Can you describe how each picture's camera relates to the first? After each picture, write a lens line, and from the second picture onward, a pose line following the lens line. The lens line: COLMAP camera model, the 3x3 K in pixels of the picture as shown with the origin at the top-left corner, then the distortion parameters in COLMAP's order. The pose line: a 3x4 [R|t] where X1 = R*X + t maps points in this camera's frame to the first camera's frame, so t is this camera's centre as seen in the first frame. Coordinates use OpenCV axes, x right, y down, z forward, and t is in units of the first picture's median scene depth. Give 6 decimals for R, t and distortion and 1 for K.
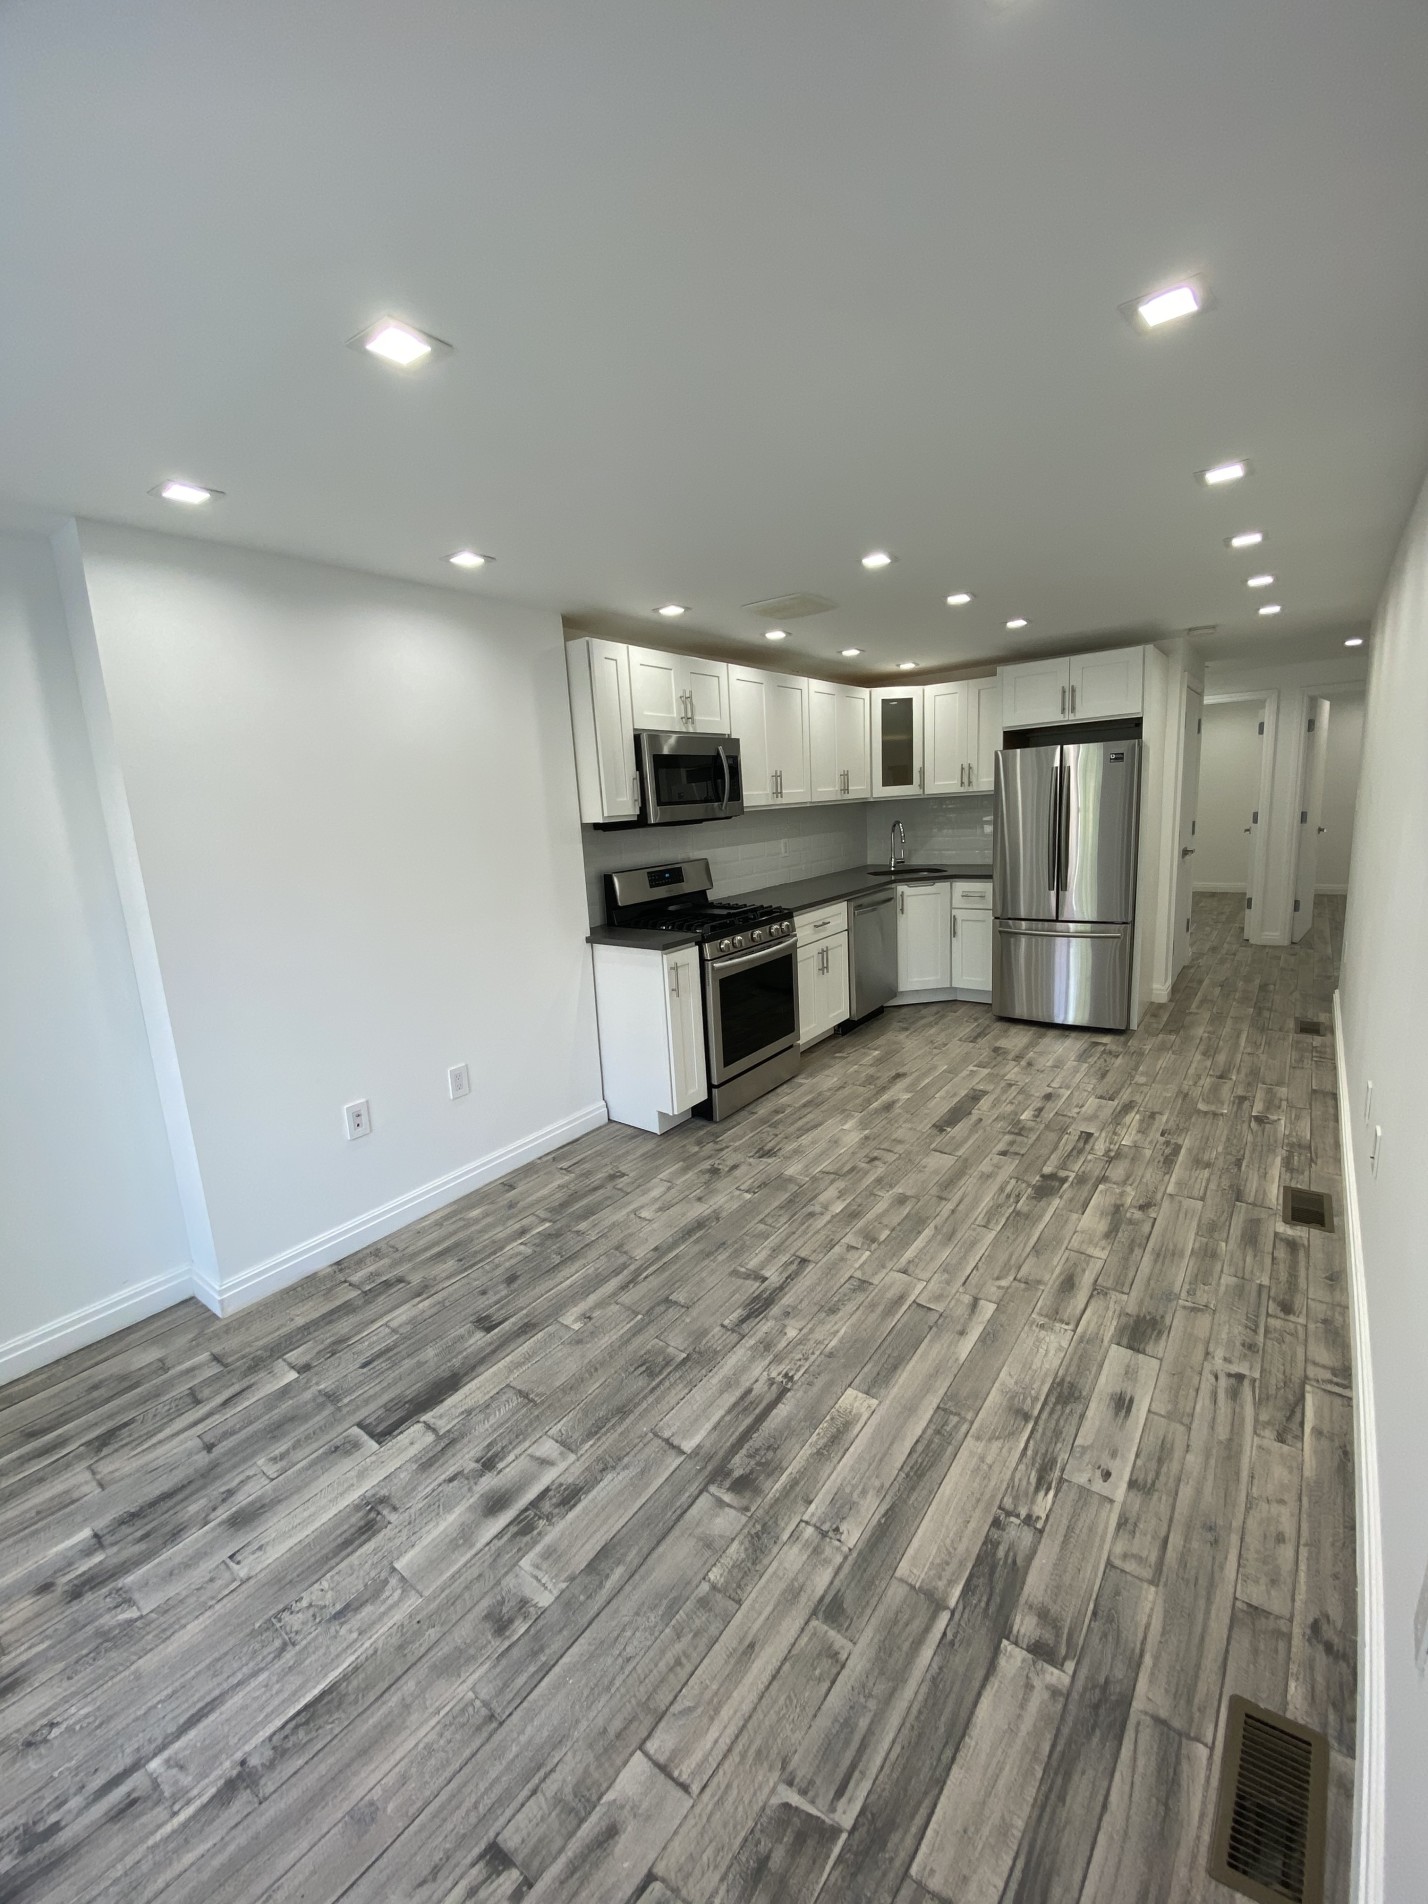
lens RADIAL K [[767.9, 0, 706.5], [0, 767.9, 950.3], [0, 0, 1]] dist [-0.000083, -0.012799]
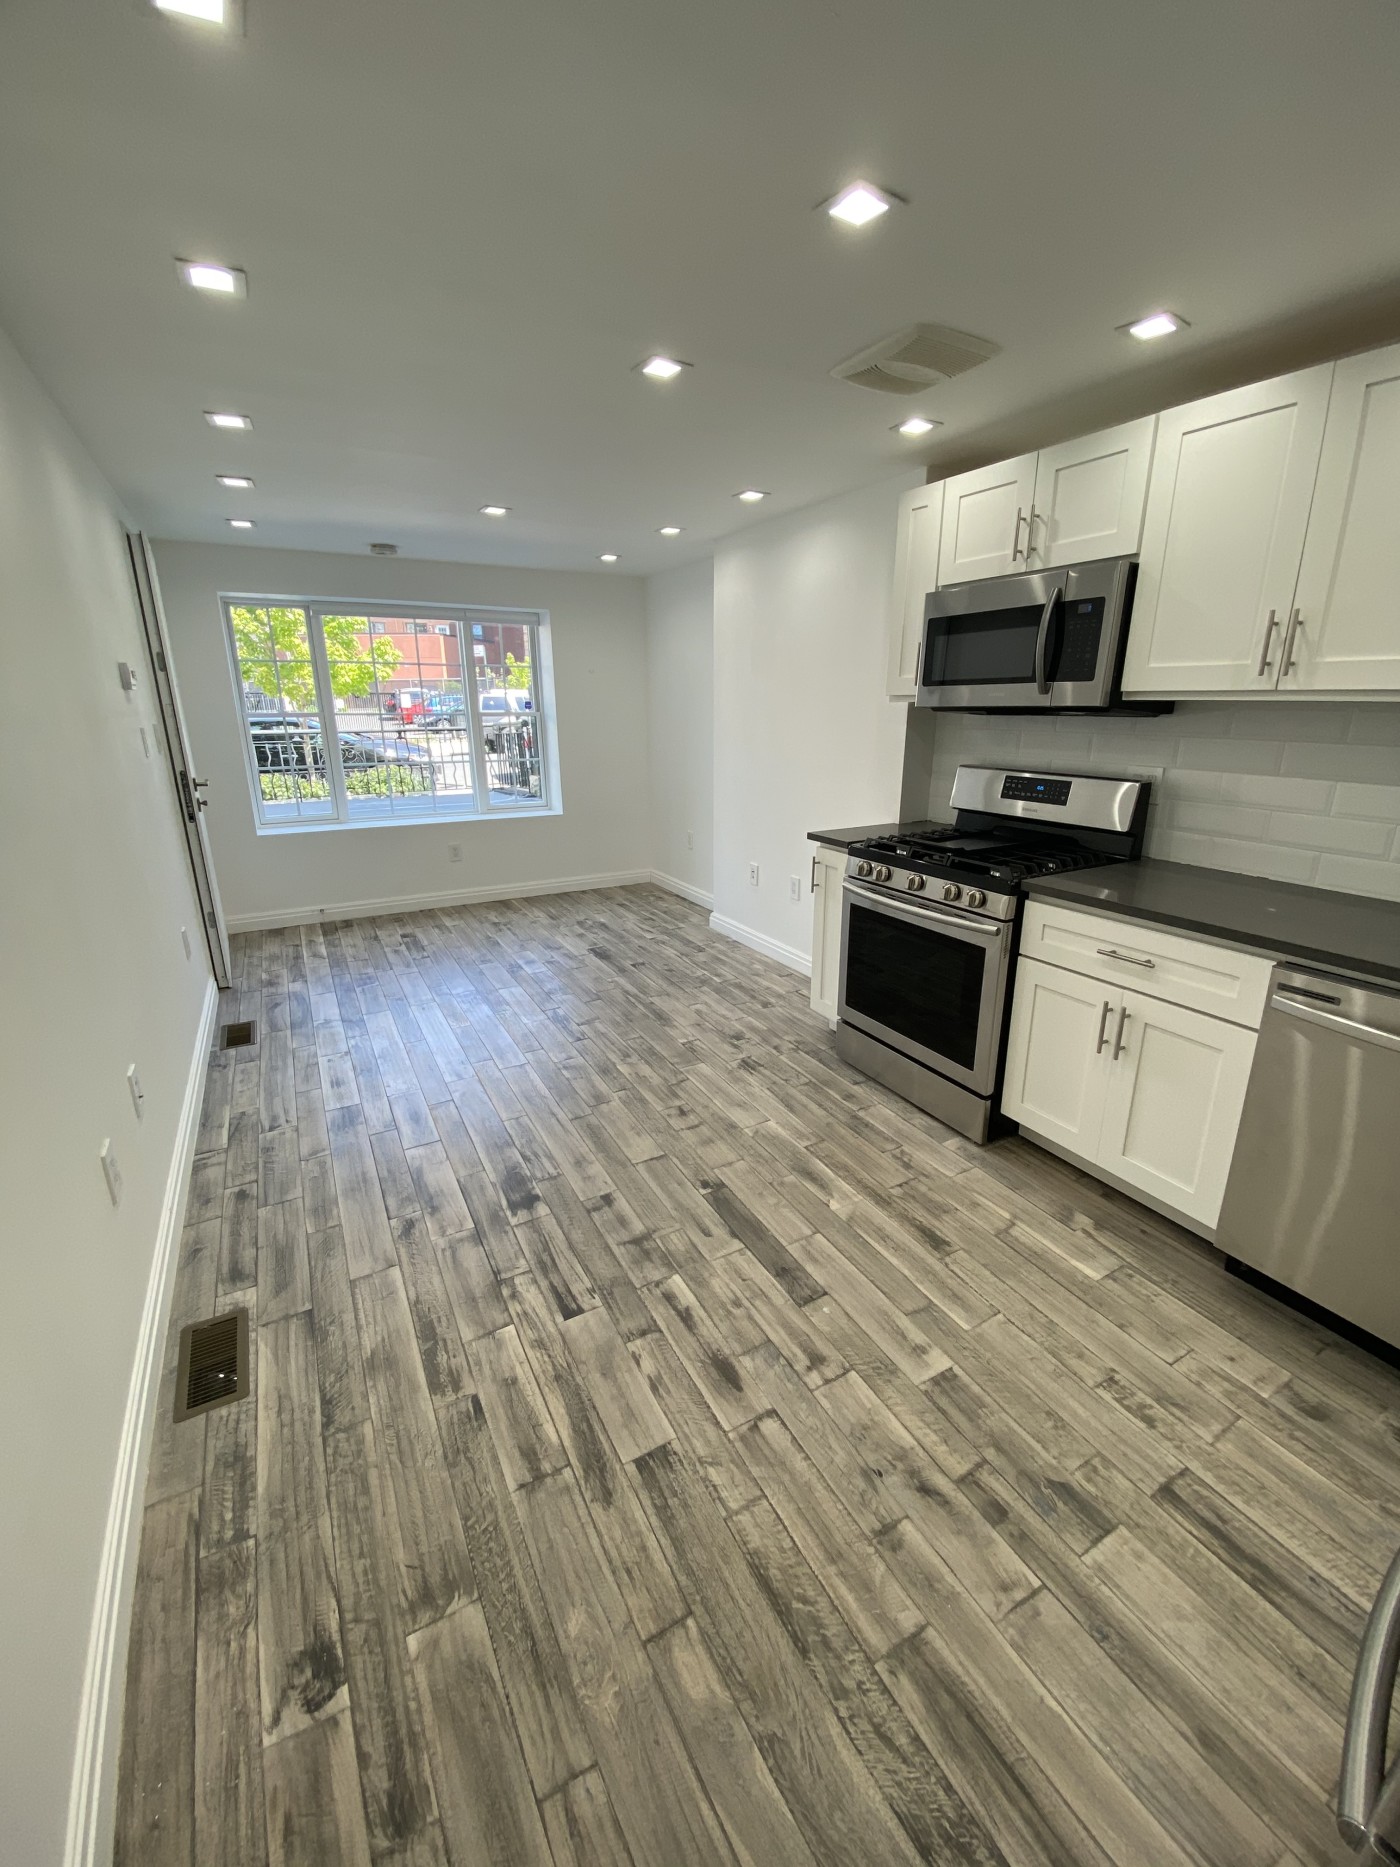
lens RADIAL K [[752.9, 0, 692.7], [0, 752.9, 931.8], [0, 0, 1]] dist [-0.000083, -0.012799]
pose [[-0.401011, 0.322214, -0.857536, 0.909930], [-0.164461, 0.895569, 0.413411, -0.274263], [0.901190, 0.306813, -0.306141, 1.253206]]
